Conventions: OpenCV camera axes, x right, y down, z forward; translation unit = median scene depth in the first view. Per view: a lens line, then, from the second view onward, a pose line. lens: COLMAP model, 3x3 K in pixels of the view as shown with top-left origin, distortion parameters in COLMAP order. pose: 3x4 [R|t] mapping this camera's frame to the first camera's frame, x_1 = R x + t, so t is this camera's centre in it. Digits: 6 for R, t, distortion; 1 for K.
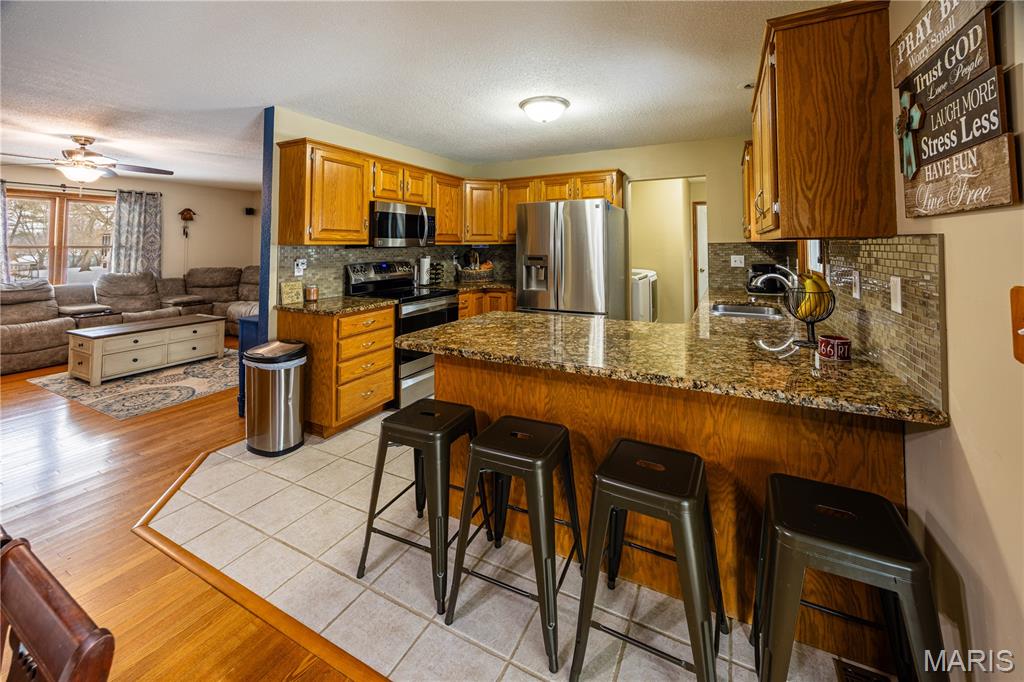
lens RADIAL K [[400.4, 0, 542.5], [0, 400.4, 219.9], [0, 0, 1]] dist [-0.004040, 0.000257]
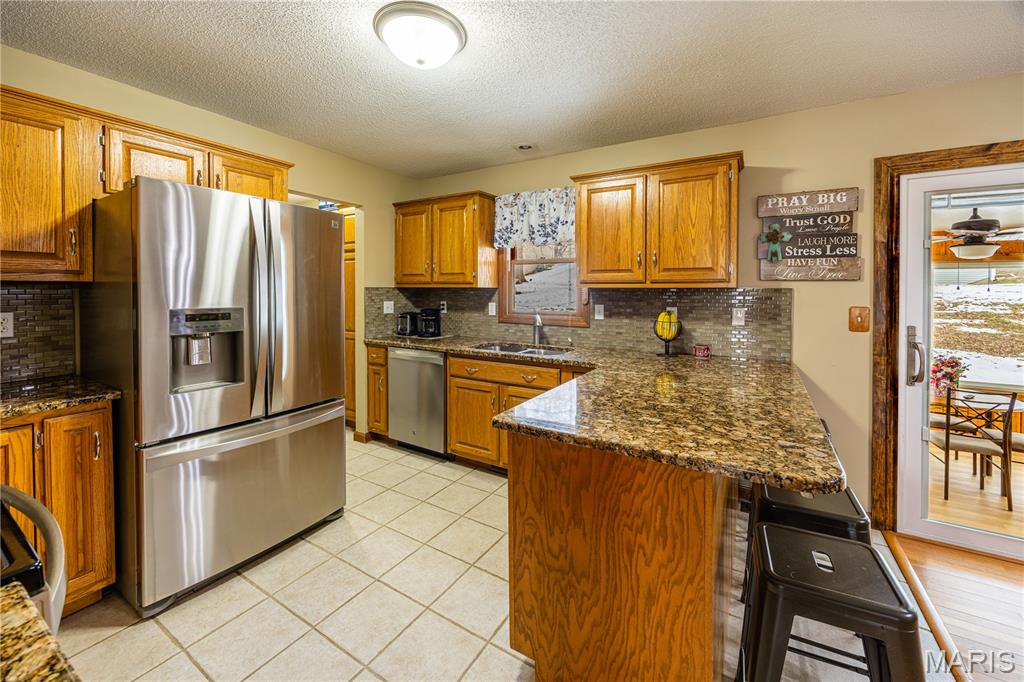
lens RADIAL K [[400.4, 0, 524.8], [0, 400.4, 289.7], [0, 0, 1]] dist [-0.004040, 0.000257]
pose [[0.106825, 0.009775, 0.994230, -0.485479], [-0.071925, 0.997408, -0.002078, 0.051194], [-0.991673, -0.071287, 0.107251, 0.723747]]
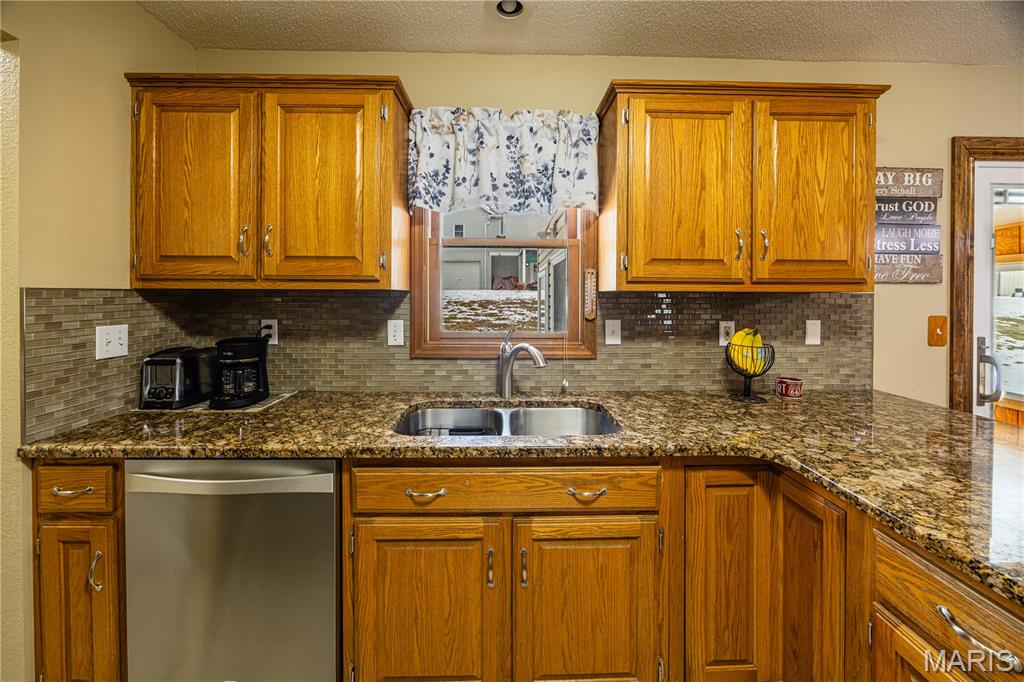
lens RADIAL K [[400.4, 0, 520.6], [0, 400.4, 293.9], [0, 0, 1]] dist [-0.004040, 0.000257]
pose [[-0.422359, 0.008525, 0.906388, 0.005732], [-0.061293, 0.997398, -0.037942, 0.064573], [-0.904354, -0.071581, -0.420738, 0.999437]]
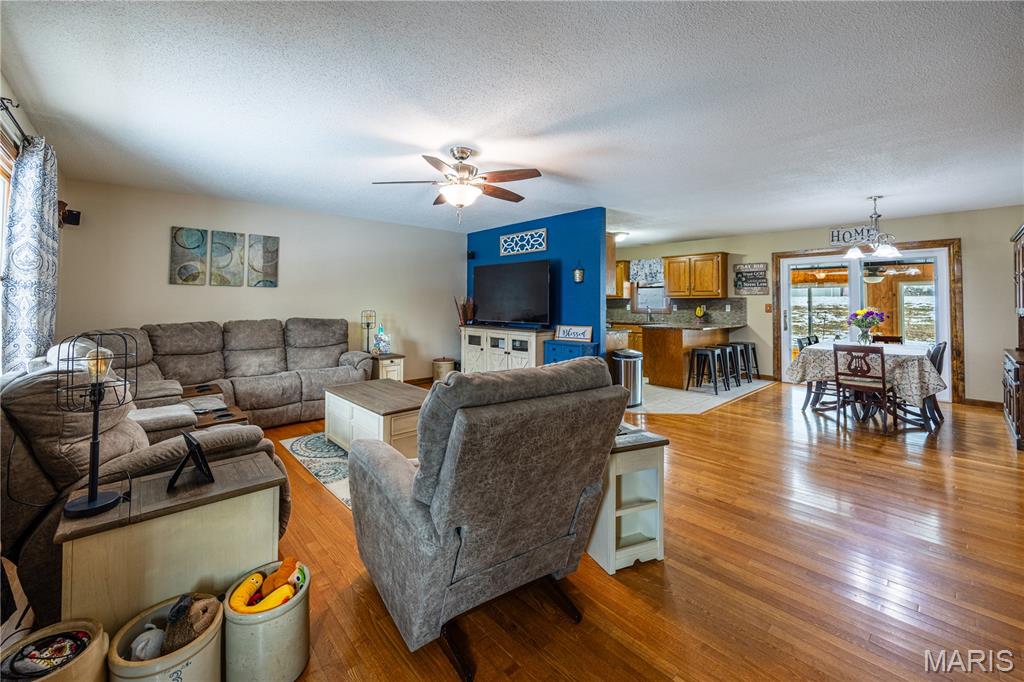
lens RADIAL K [[400.4, 0, 514.5], [0, 400.4, 298.4], [0, 0, 1]] dist [-0.004040, 0.000257]
pose [[0.372107, 0.019053, 0.927994, -2.050810], [-0.066582, 0.997762, 0.006213, 0.081599], [-0.925799, -0.064100, 0.372543, 0.648541]]
